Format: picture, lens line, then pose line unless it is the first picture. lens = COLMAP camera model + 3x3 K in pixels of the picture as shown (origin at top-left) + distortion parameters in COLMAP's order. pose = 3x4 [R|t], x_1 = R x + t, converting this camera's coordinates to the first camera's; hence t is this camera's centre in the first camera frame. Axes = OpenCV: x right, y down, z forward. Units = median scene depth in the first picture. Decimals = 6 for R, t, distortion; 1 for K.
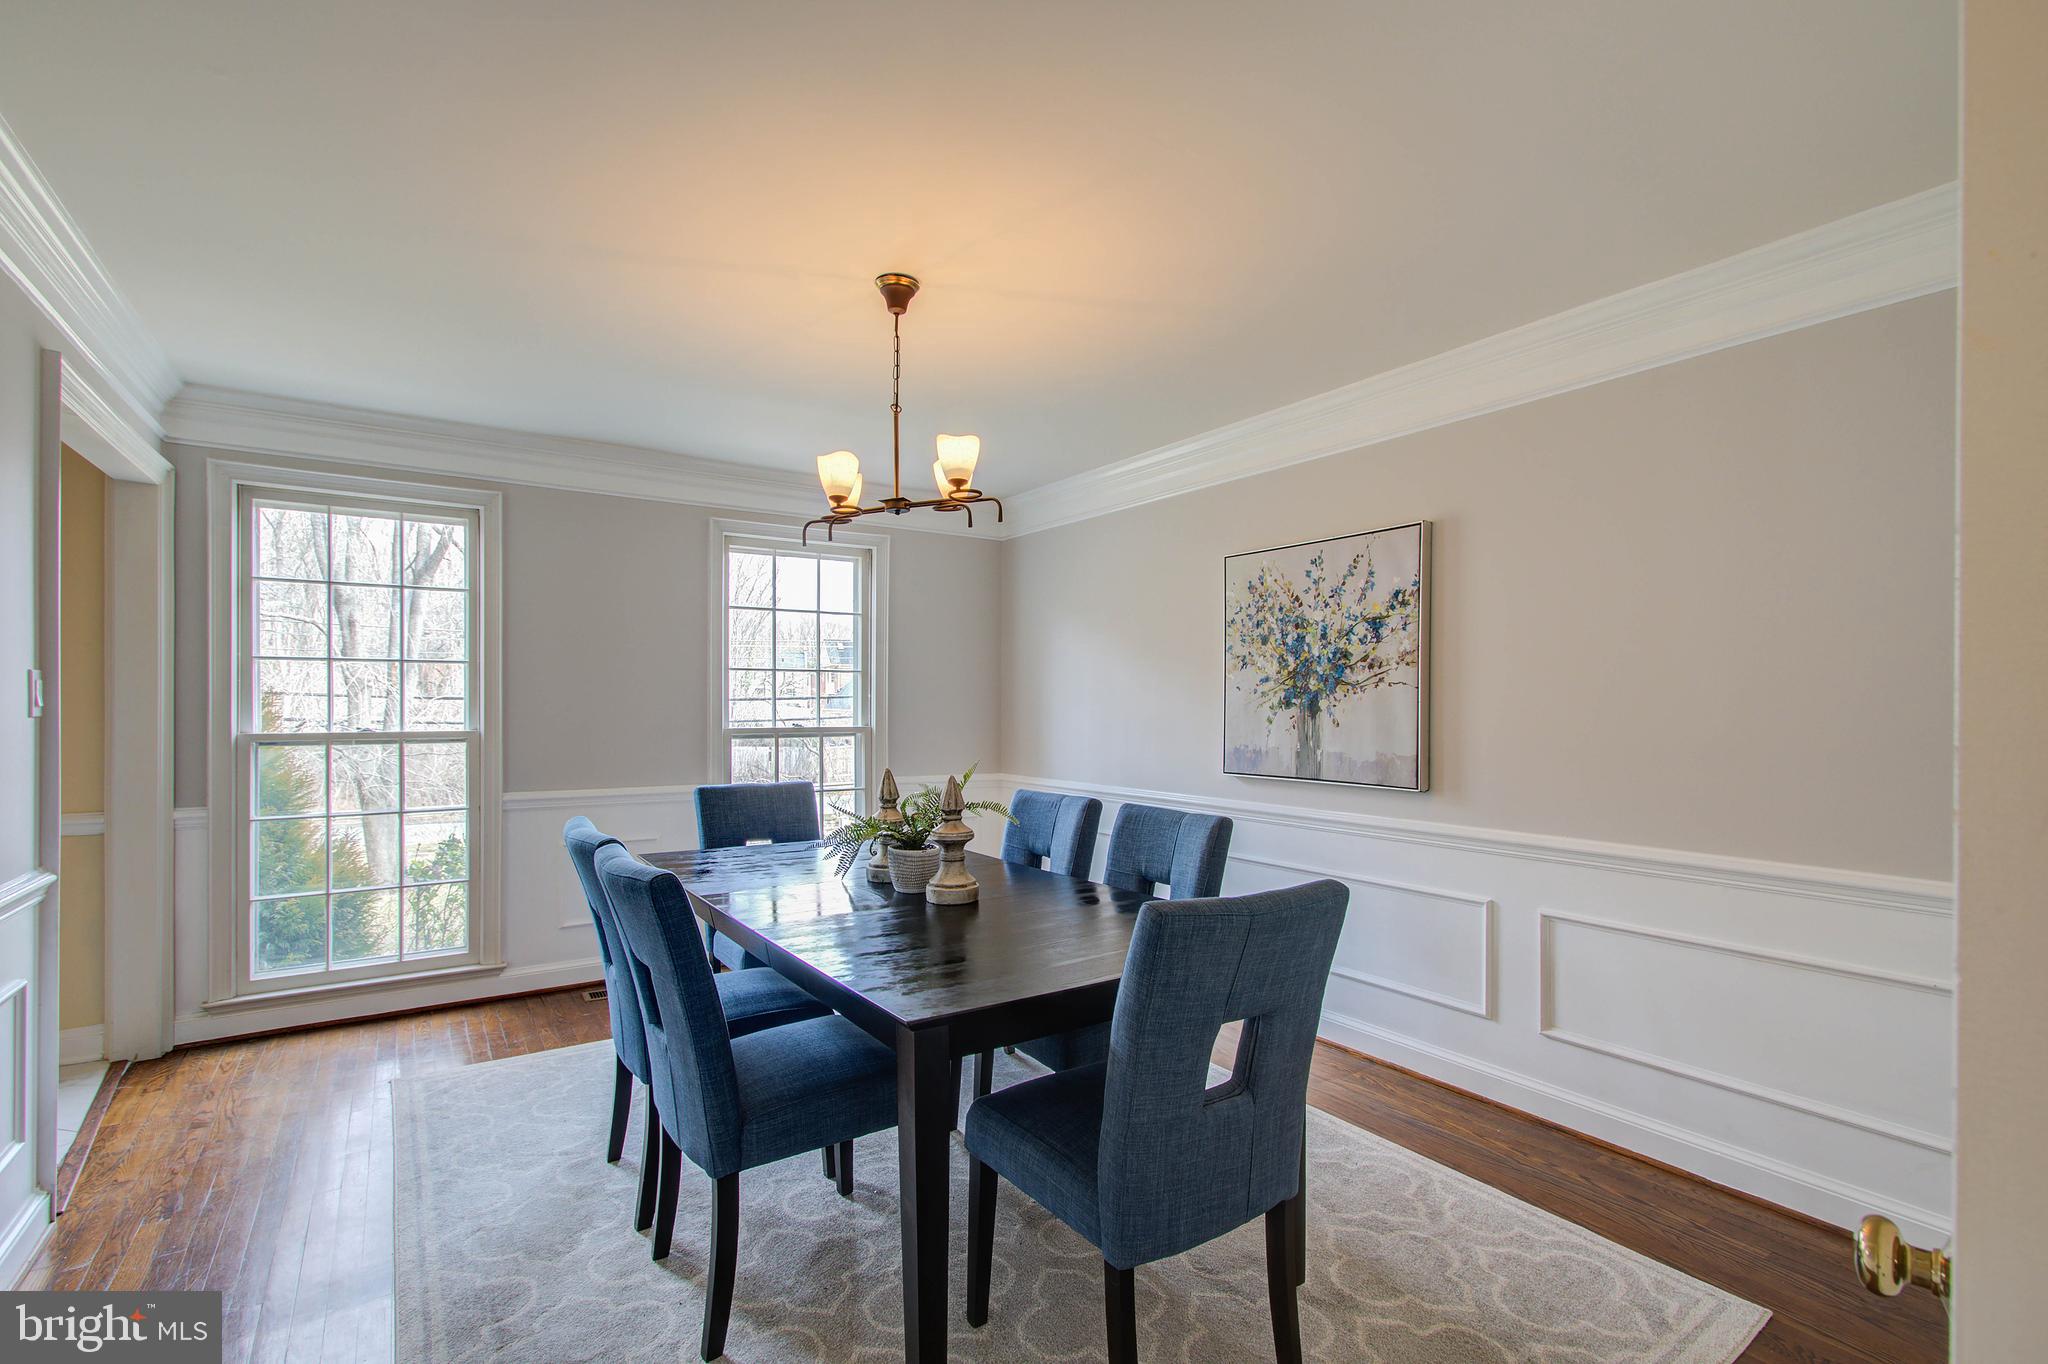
lens RADIAL K [[936.1, 0, 1032.5], [0, 936.1, 703.7], [0, 0, 1]] dist [0.008639, -0.000777]
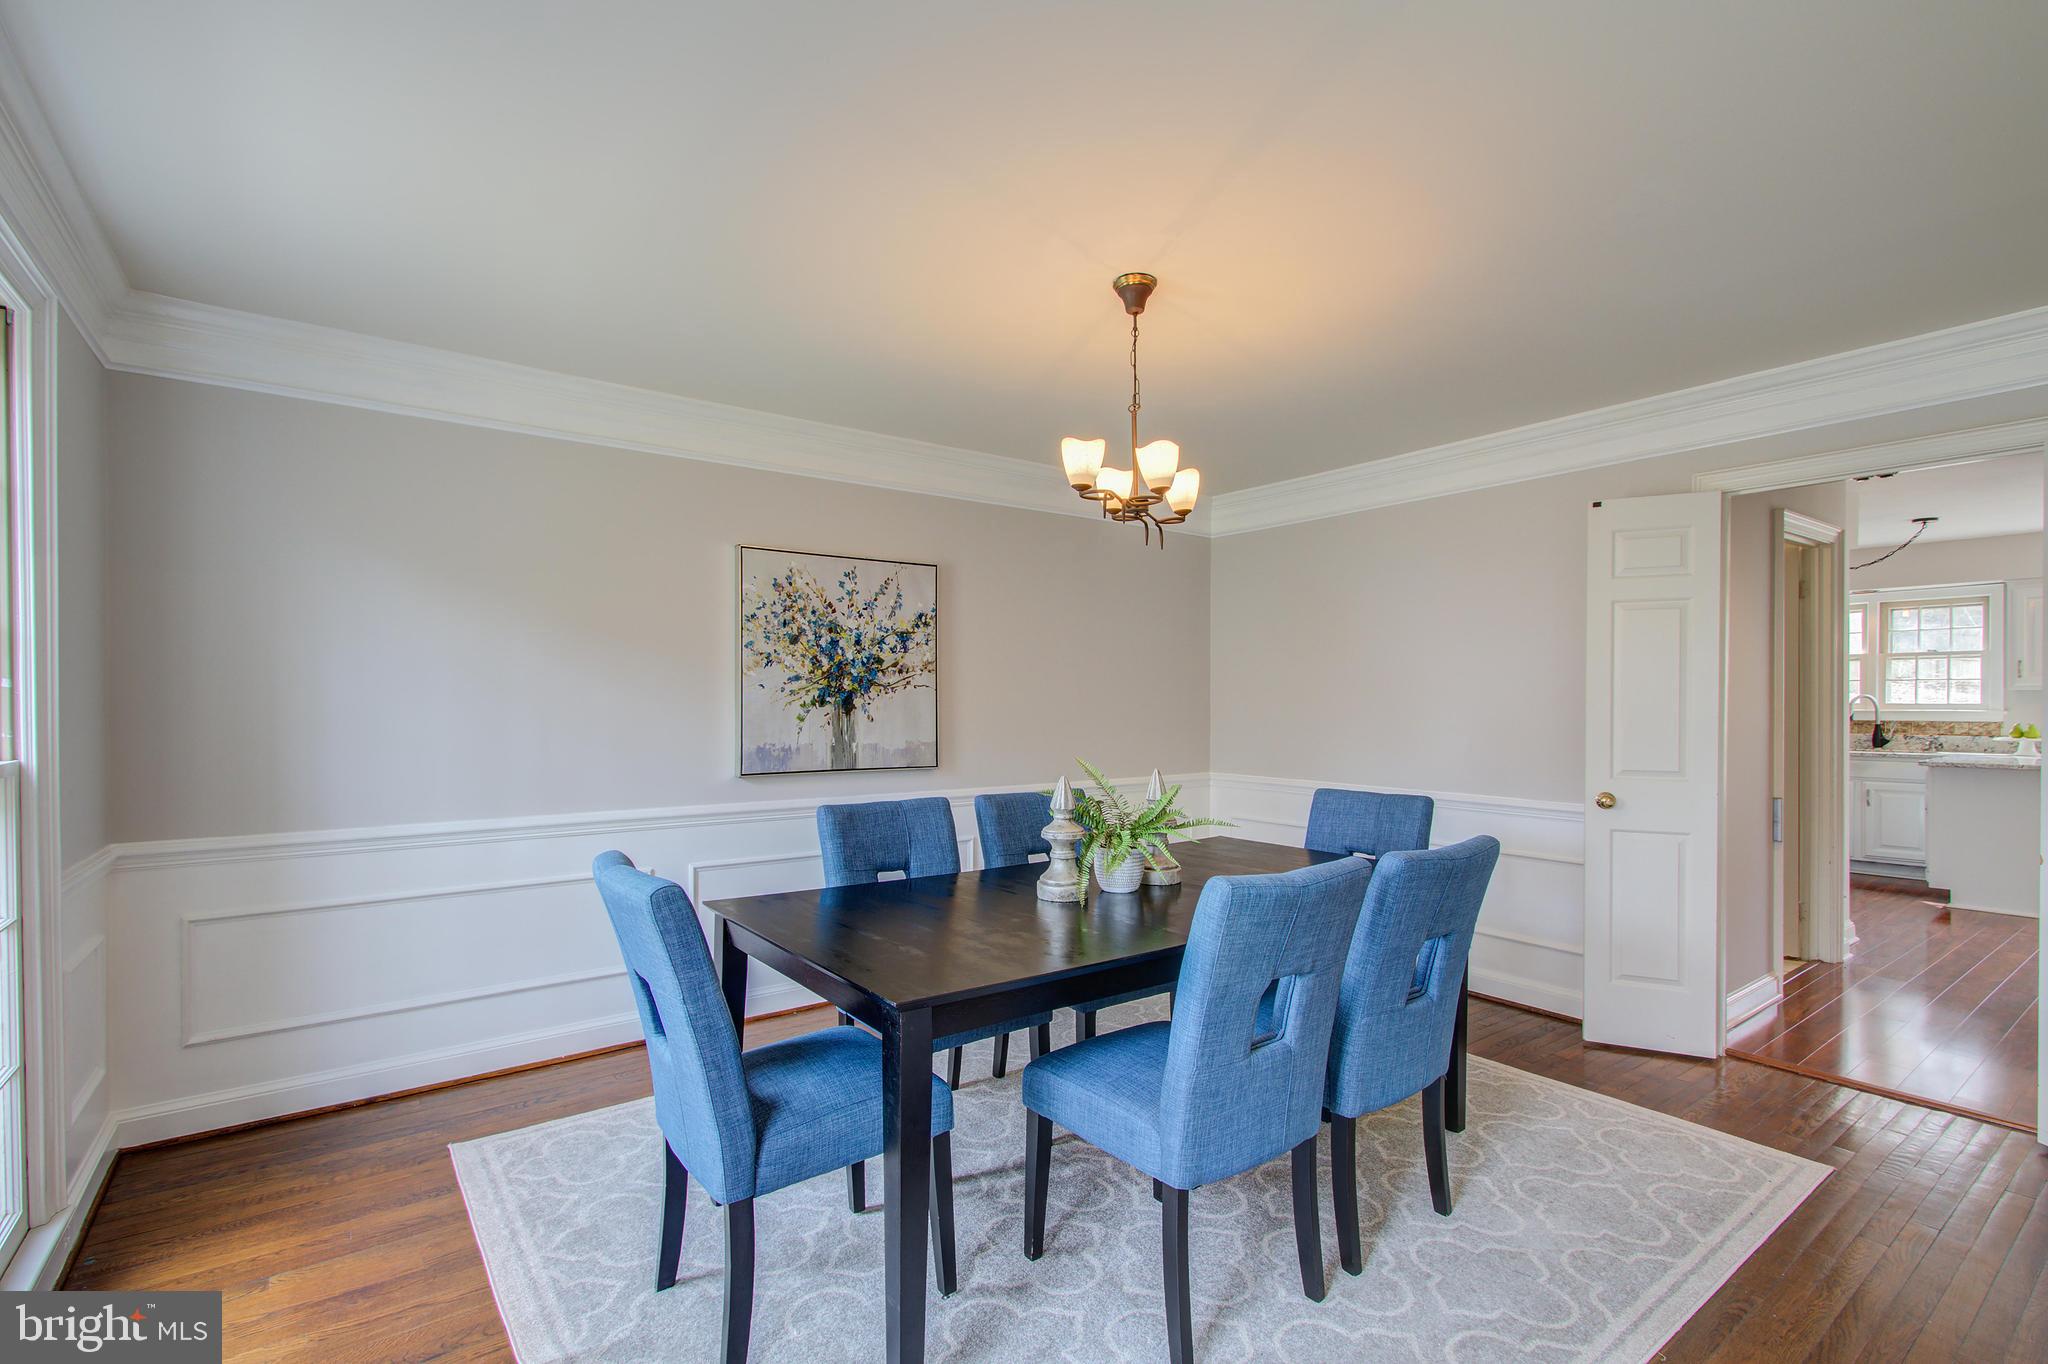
lens RADIAL K [[936.1, 0, 1024.0], [0, 936.1, 693.4], [0, 0, 1]] dist [0.008639, -0.000777]
pose [[-0.002240, 0.006540, 0.999976, -0.817089], [-0.002109, 0.999976, -0.006545, -0.003229], [-0.999995, -0.002124, -0.002226, 0.793205]]
